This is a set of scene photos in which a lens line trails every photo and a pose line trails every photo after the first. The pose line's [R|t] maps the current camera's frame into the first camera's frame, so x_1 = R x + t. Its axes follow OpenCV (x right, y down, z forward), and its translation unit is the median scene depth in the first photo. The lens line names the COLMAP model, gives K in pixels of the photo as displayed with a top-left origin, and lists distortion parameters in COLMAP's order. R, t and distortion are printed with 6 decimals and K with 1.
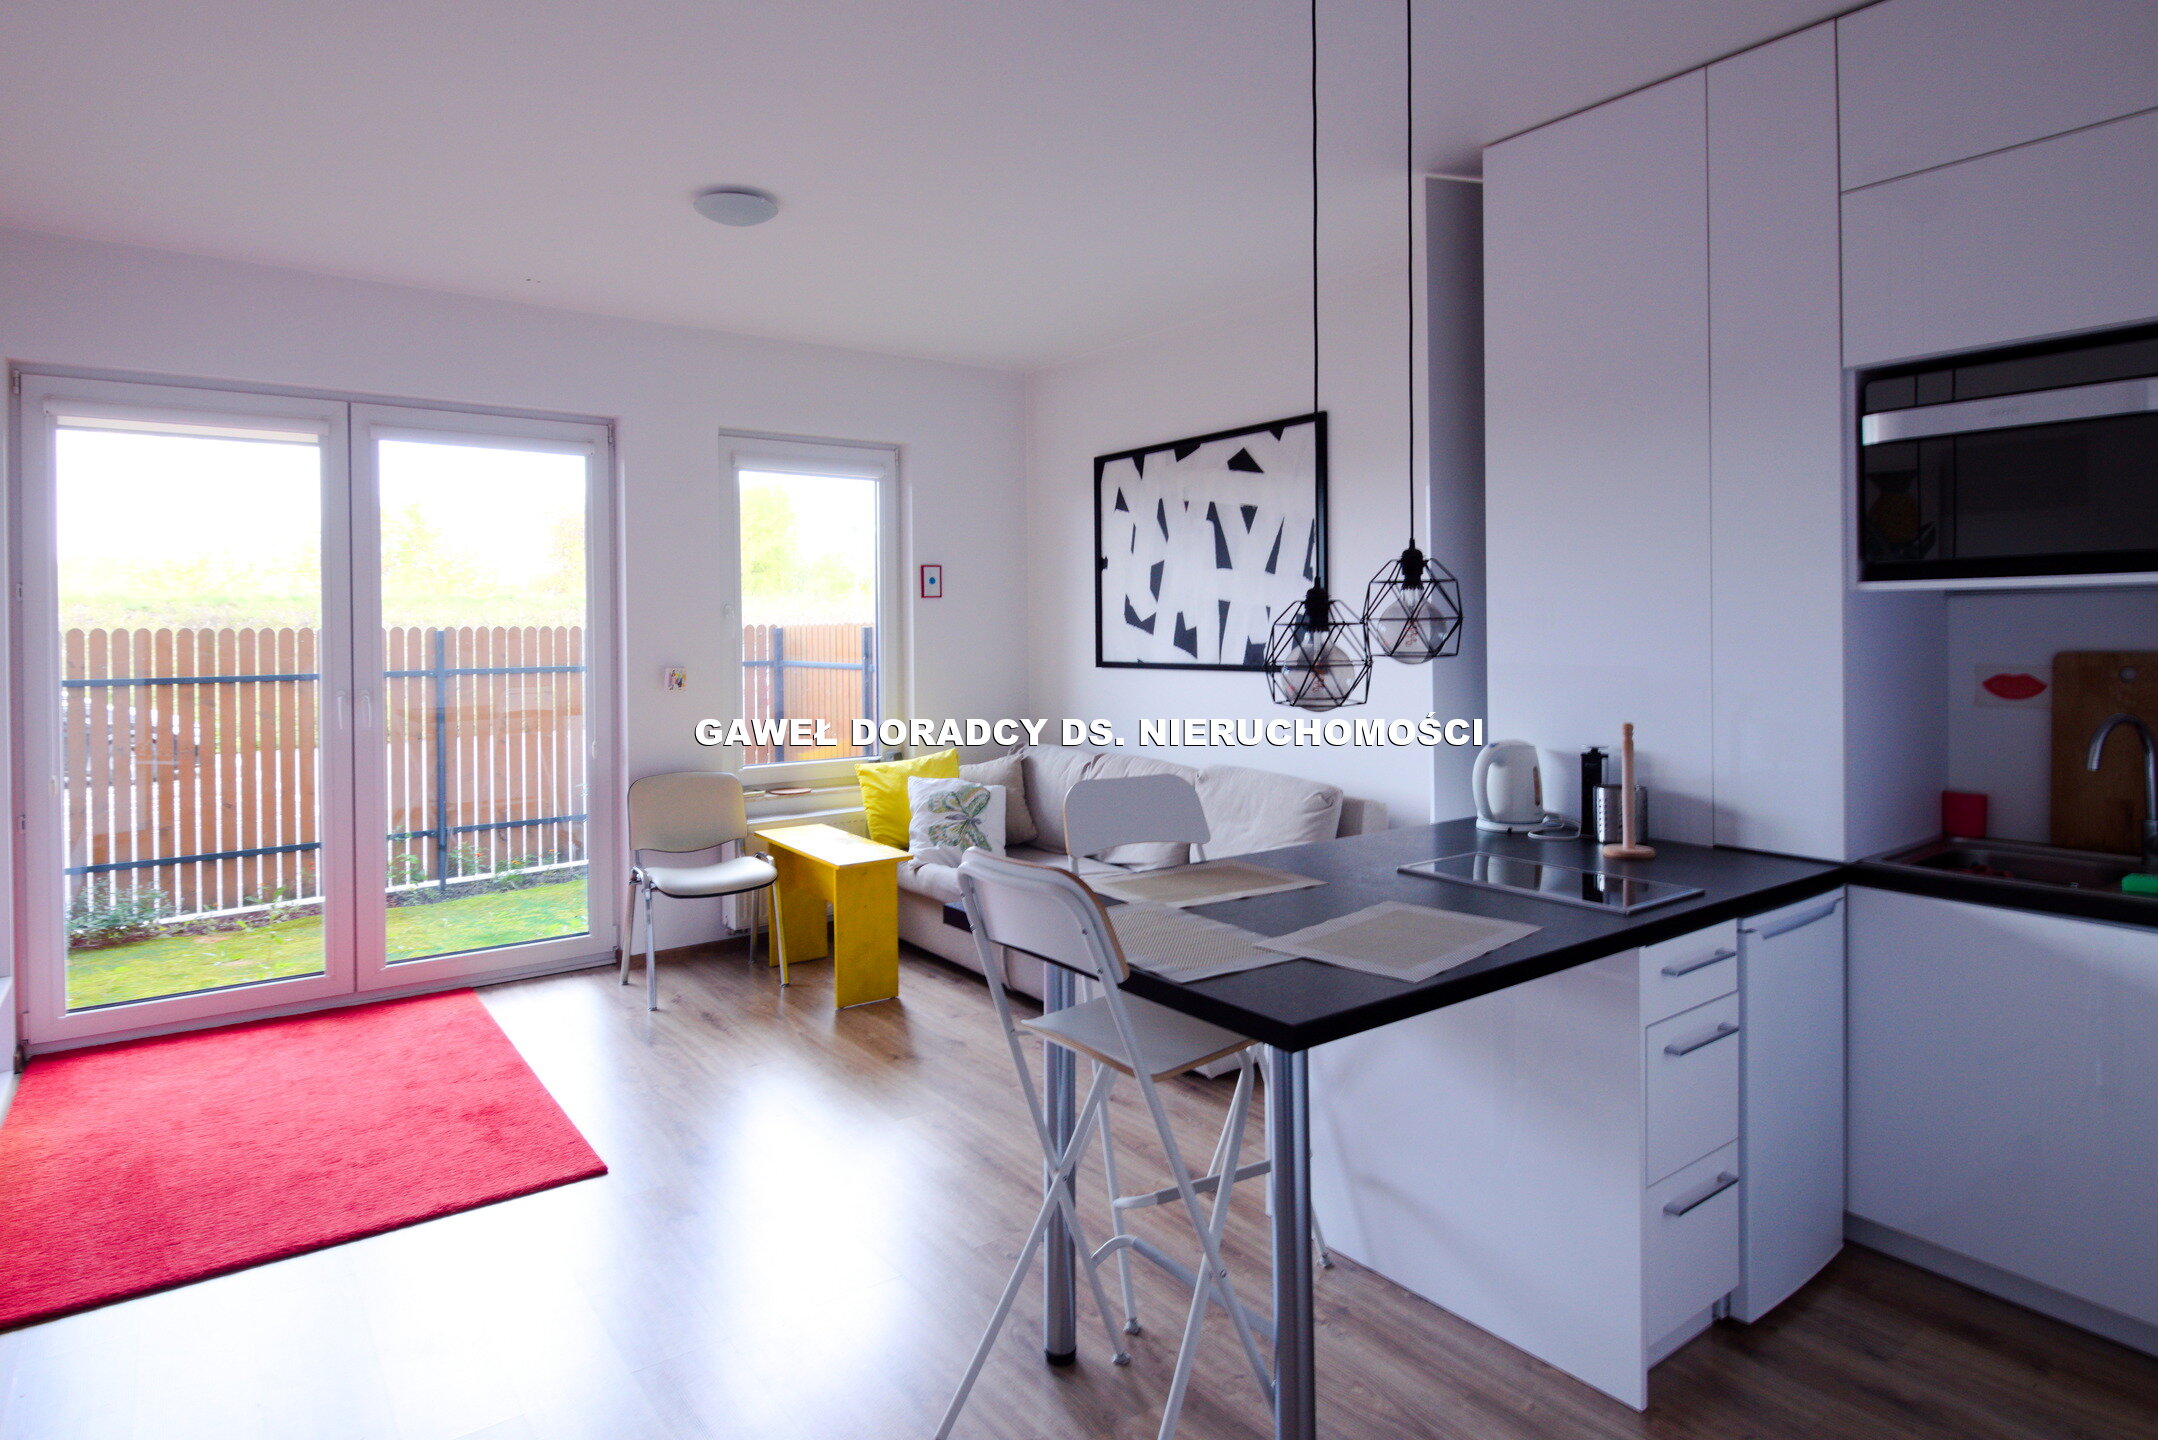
lens RADIAL K [[1161.3, 0, 1018.2], [0, 1161.3, 661.4], [0, 0, 1]] dist [0.020303, -0.013877]
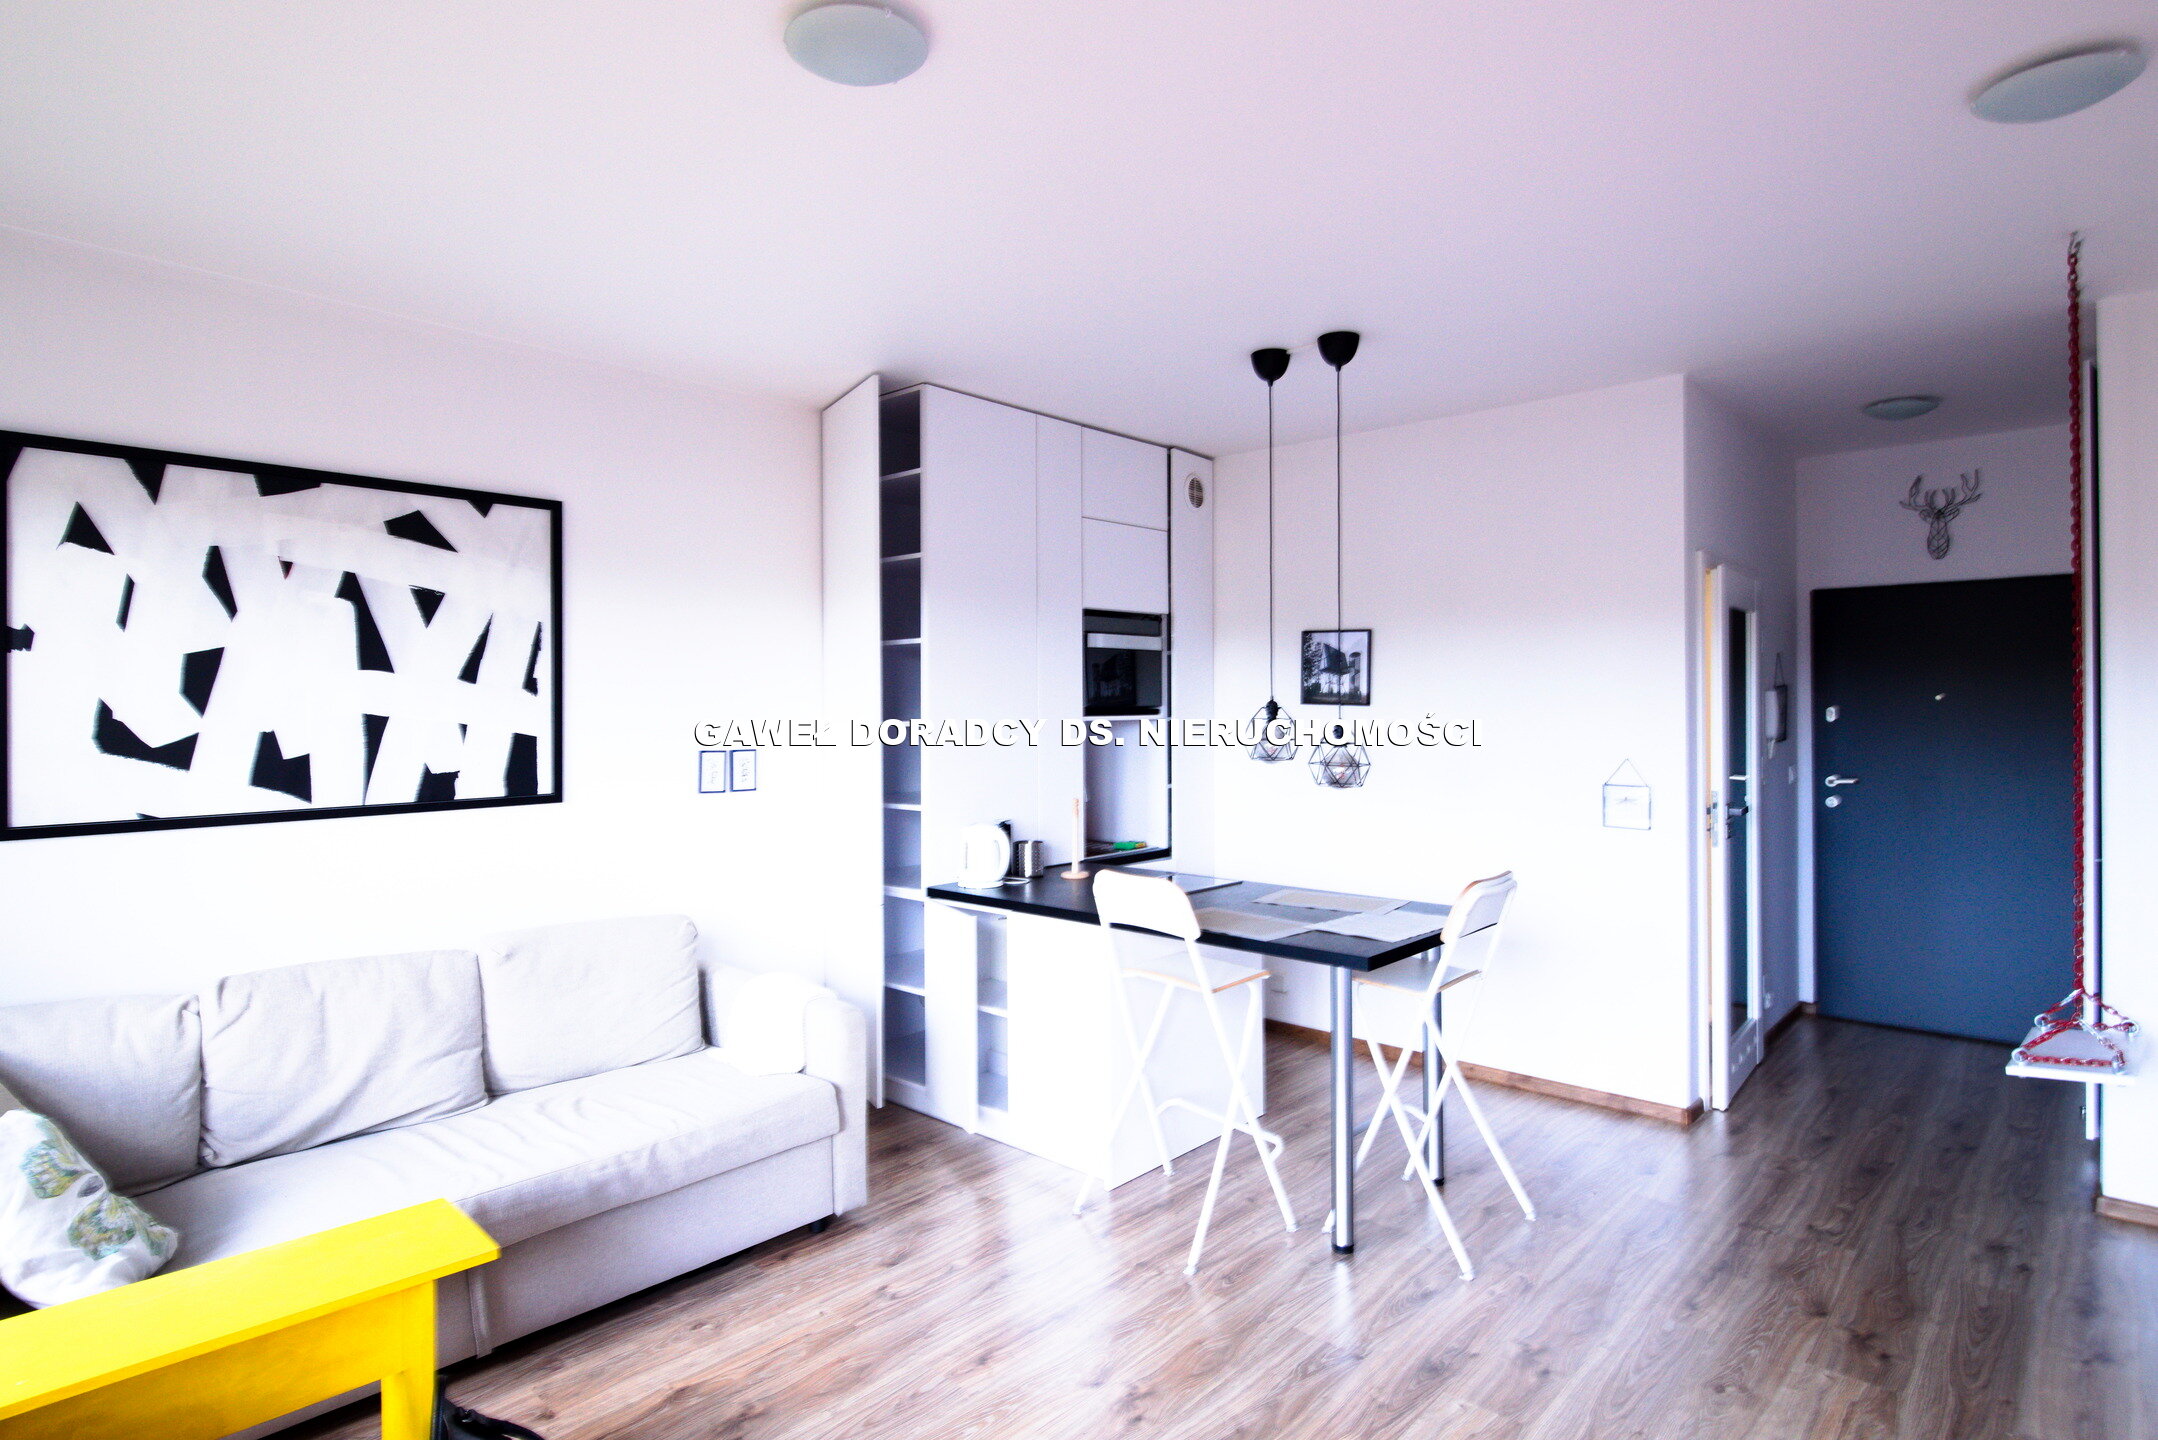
lens RADIAL K [[1161.3, 0, 1068.8], [0, 1161.3, 707.5], [0, 0, 1]] dist [0.020303, -0.013877]
pose [[-0.214964, 0.010012, 0.976571, -0.603721], [0.035222, 0.999376, -0.002493, -0.040219], [-0.975987, 0.033861, -0.215182, 0.737053]]
